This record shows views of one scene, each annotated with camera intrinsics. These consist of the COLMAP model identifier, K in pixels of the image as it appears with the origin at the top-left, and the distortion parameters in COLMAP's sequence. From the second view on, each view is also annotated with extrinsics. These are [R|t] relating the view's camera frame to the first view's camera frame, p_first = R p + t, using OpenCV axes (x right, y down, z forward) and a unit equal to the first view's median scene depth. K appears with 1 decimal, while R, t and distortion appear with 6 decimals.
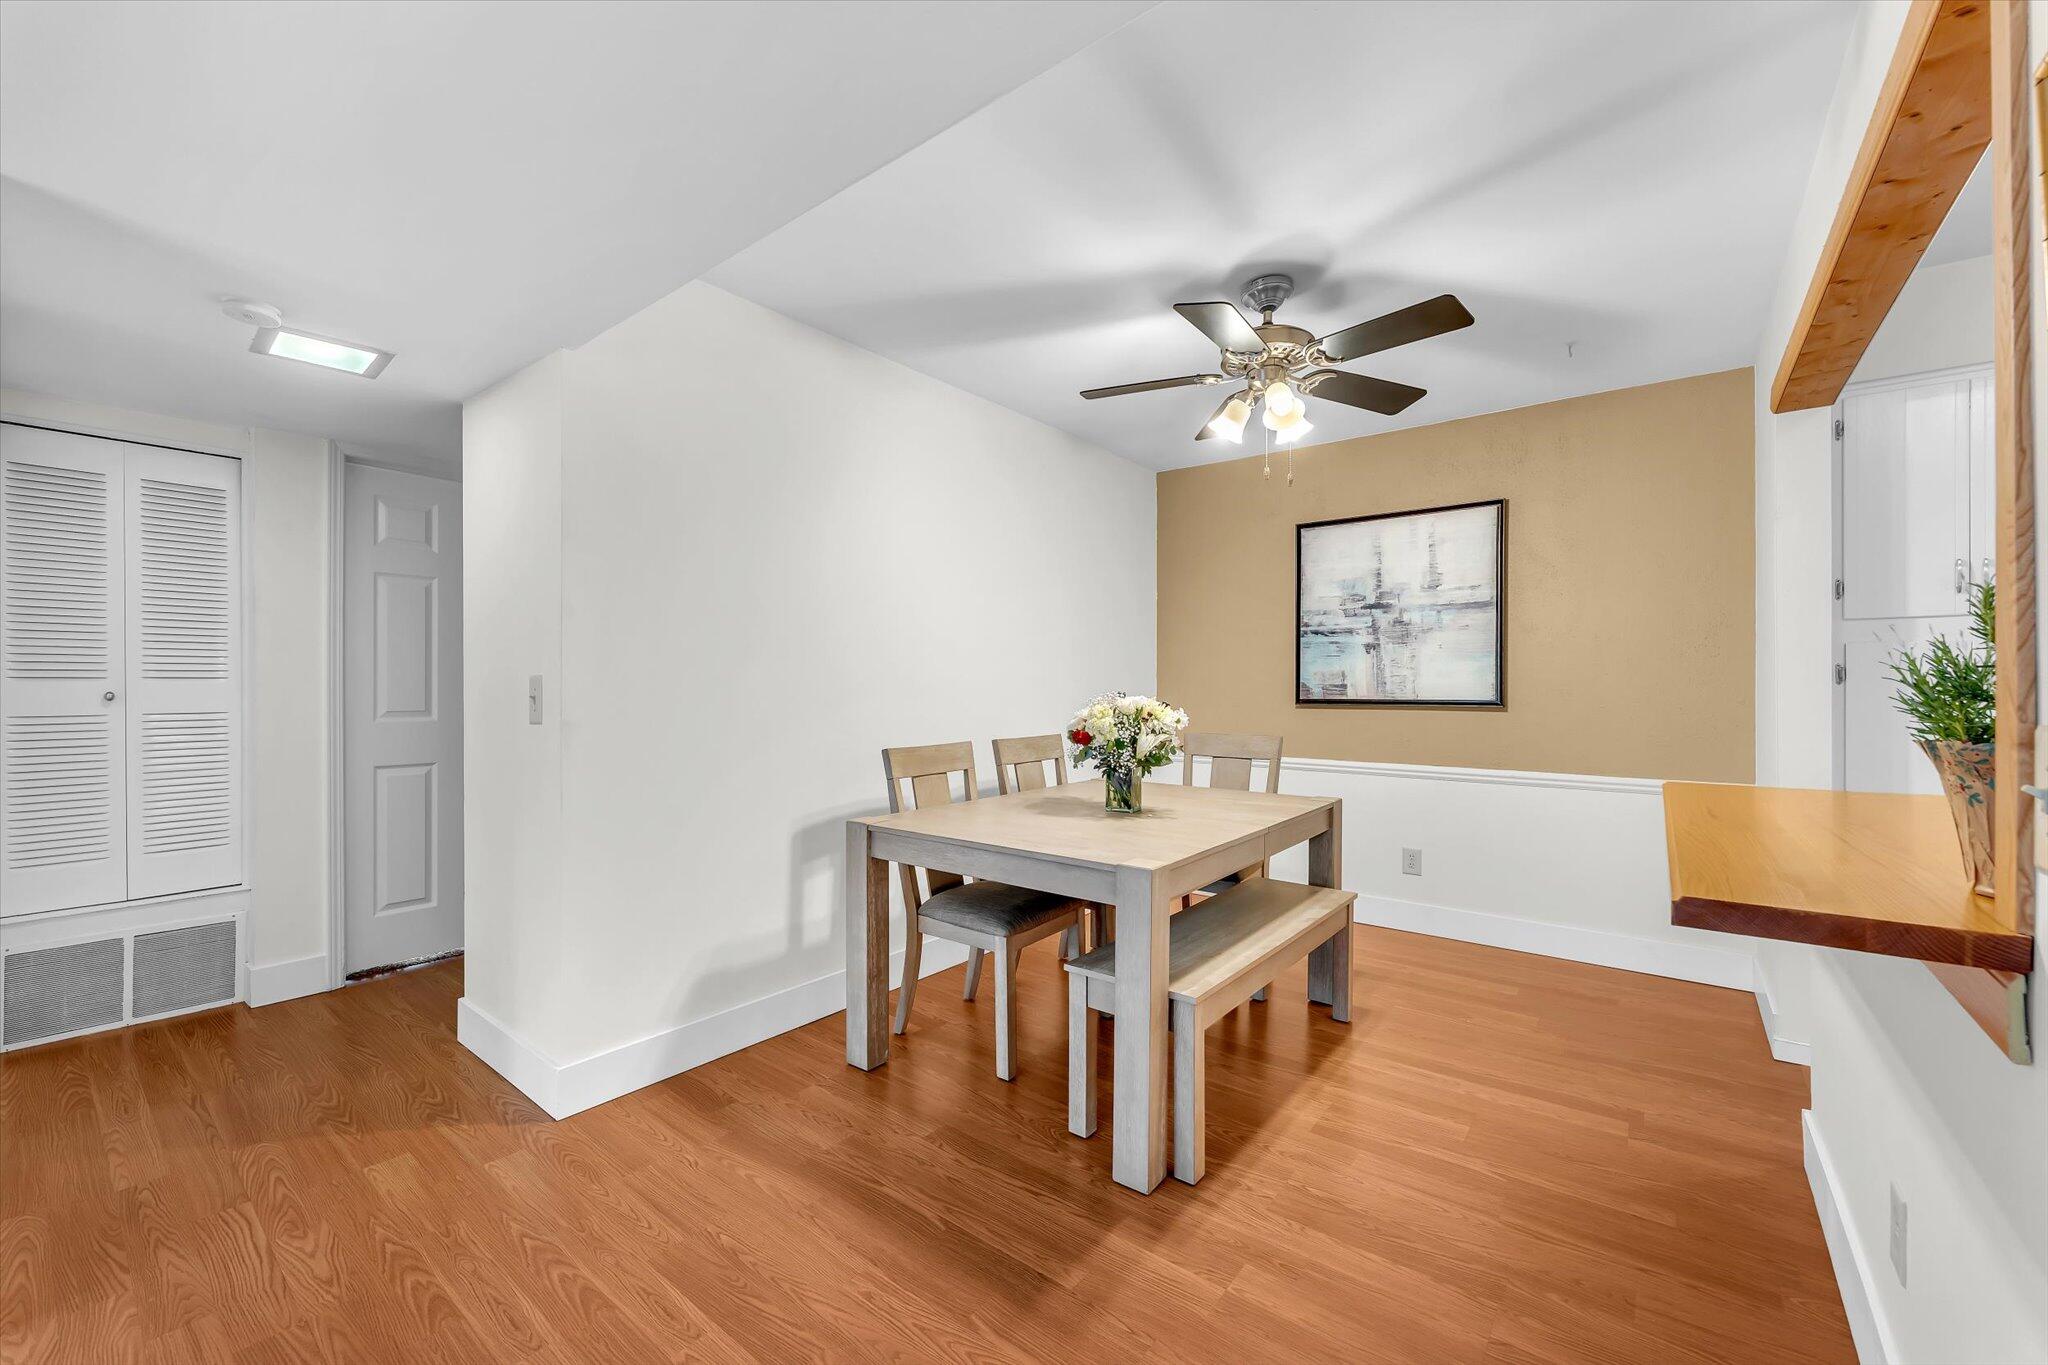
lens RADIAL K [[829.1, 0, 1037.7], [0, 829.1, 683.2], [0, 0, 1]] dist [-0.000492, 0.000033]
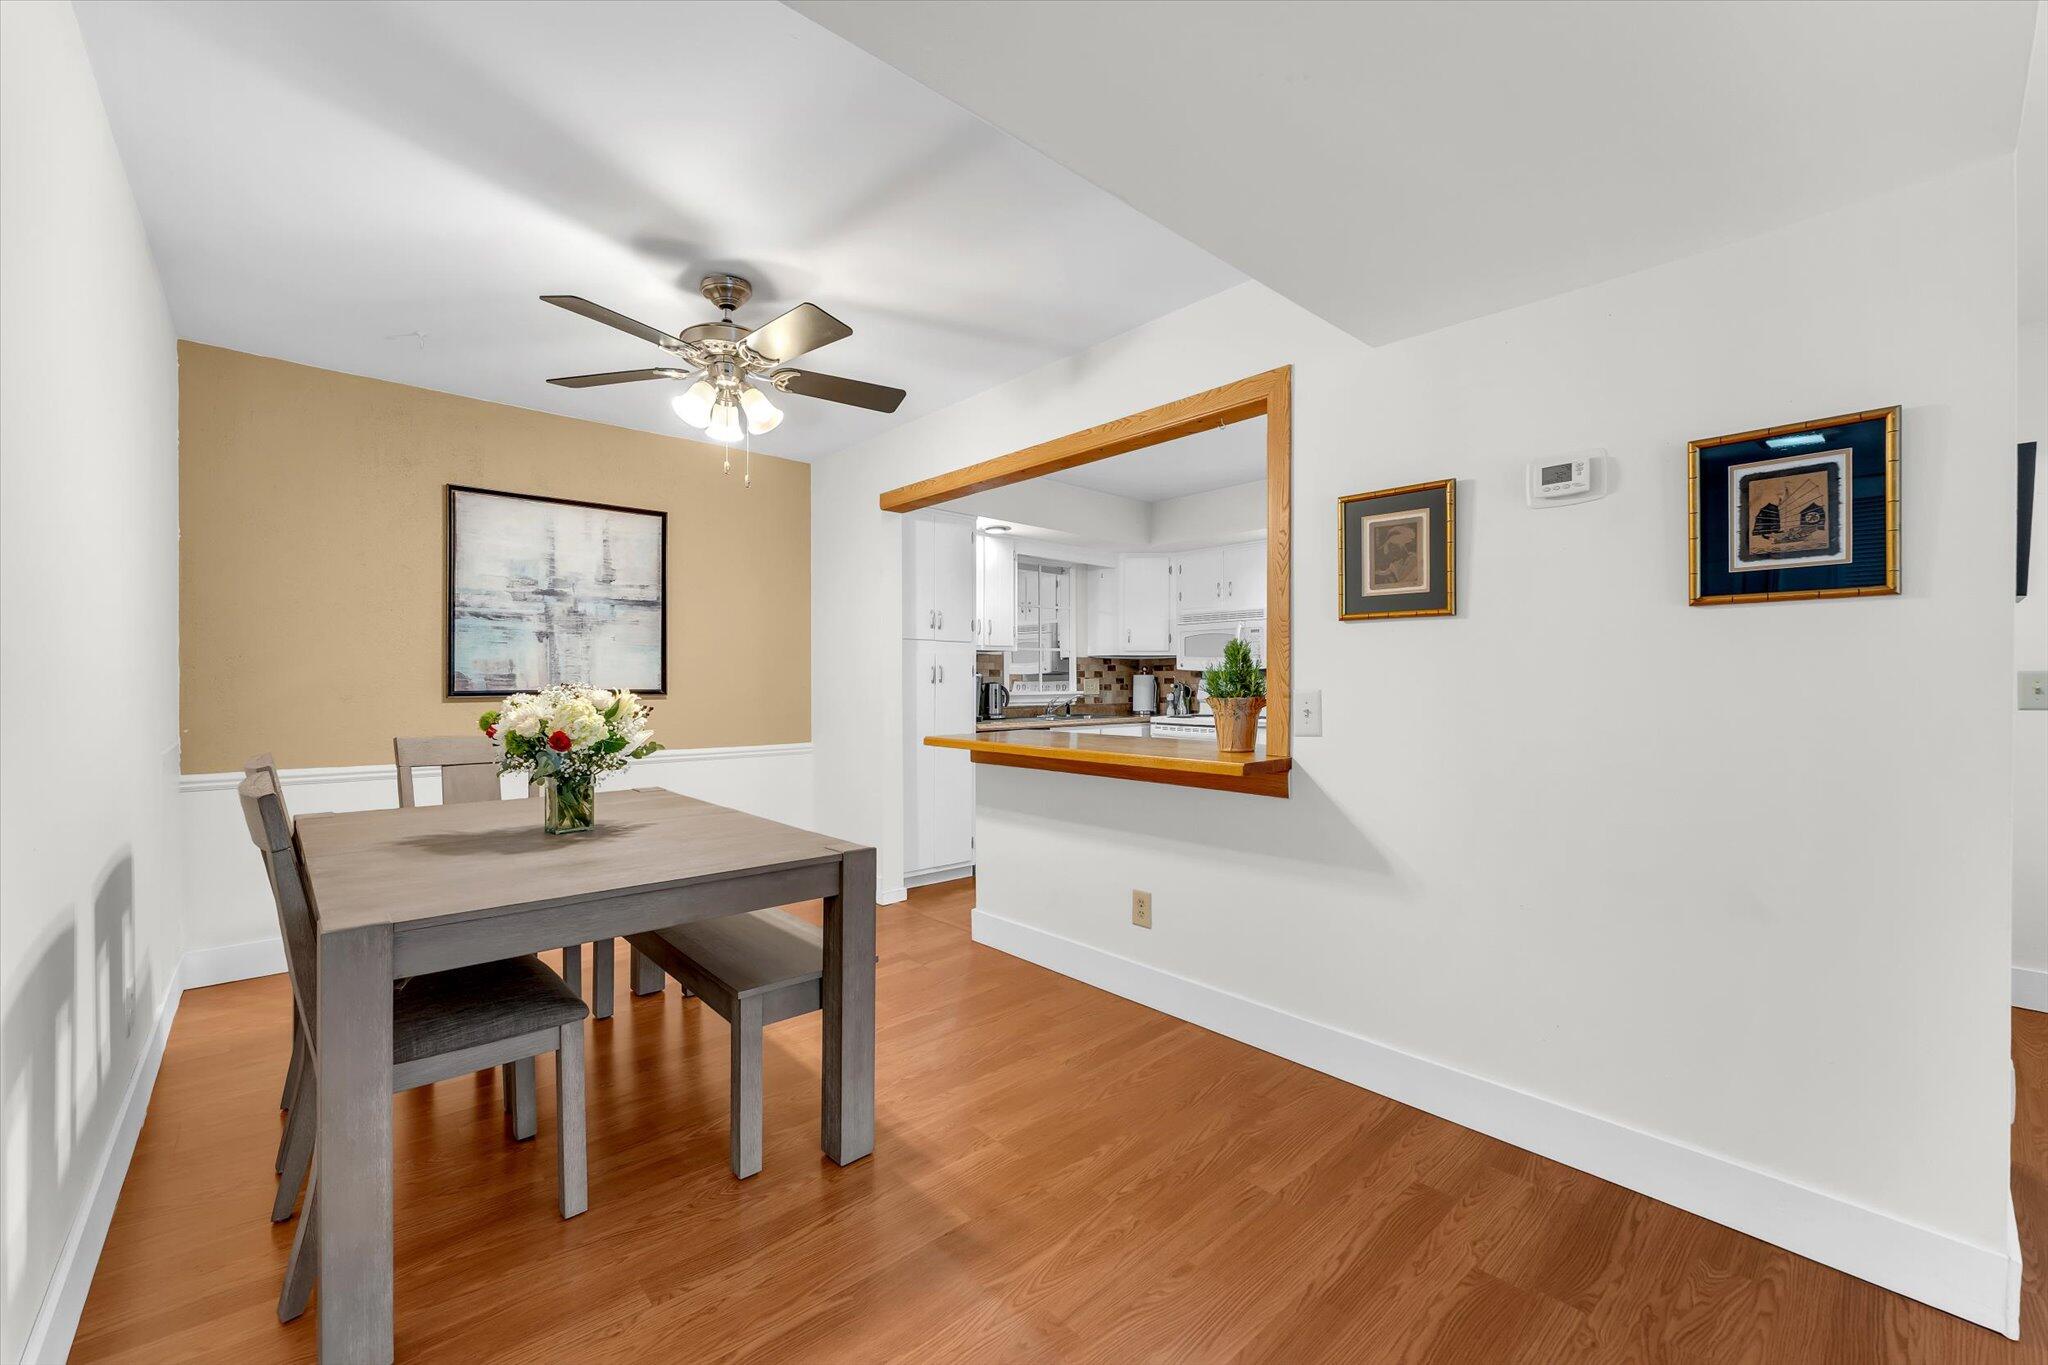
lens RADIAL K [[790.6, 0, 1027.1], [0, 790.6, 677.2], [0, 0, 1]] dist [-0.001495, -0.000029]
pose [[0.178132, 0.002395, 0.984004, -0.404974], [-0.005633, 0.999983, -0.001414, 0.002737], [-0.983990, -0.005291, 0.178143, 0.303321]]
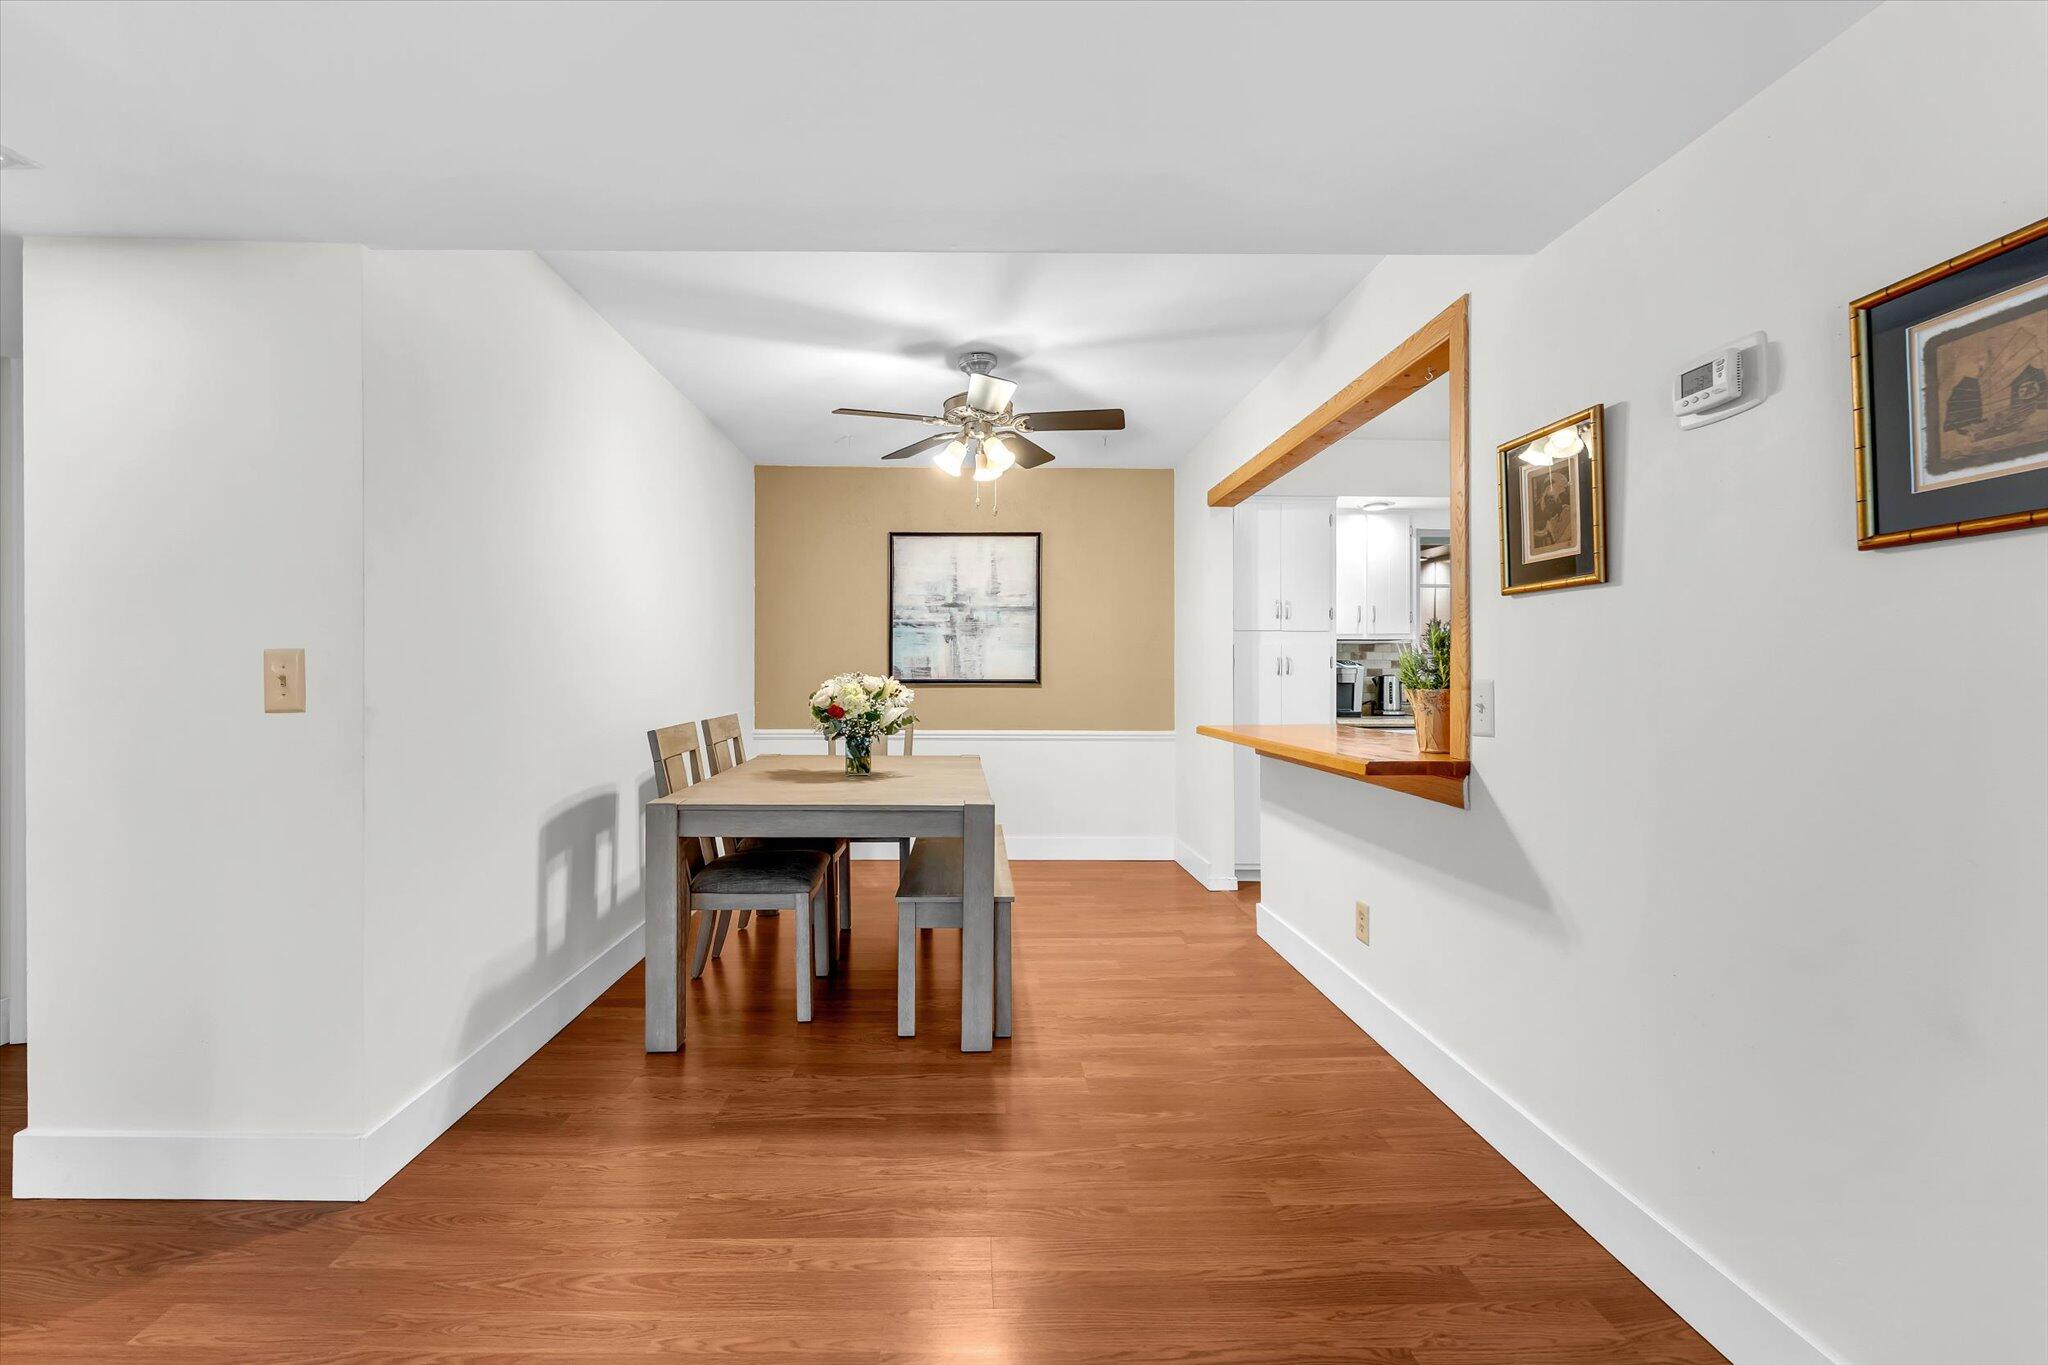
lens RADIAL K [[823.0, 0, 1021.3], [0, 823.0, 664.6], [0, 0, 1]] dist [-0.000696, 0.000115]
pose [[0.760253, 0.006741, 0.649592, -0.332782], [-0.003265, 0.999973, -0.006555, 0.004968], [-0.649619, 0.002863, 0.760255, -0.013974]]
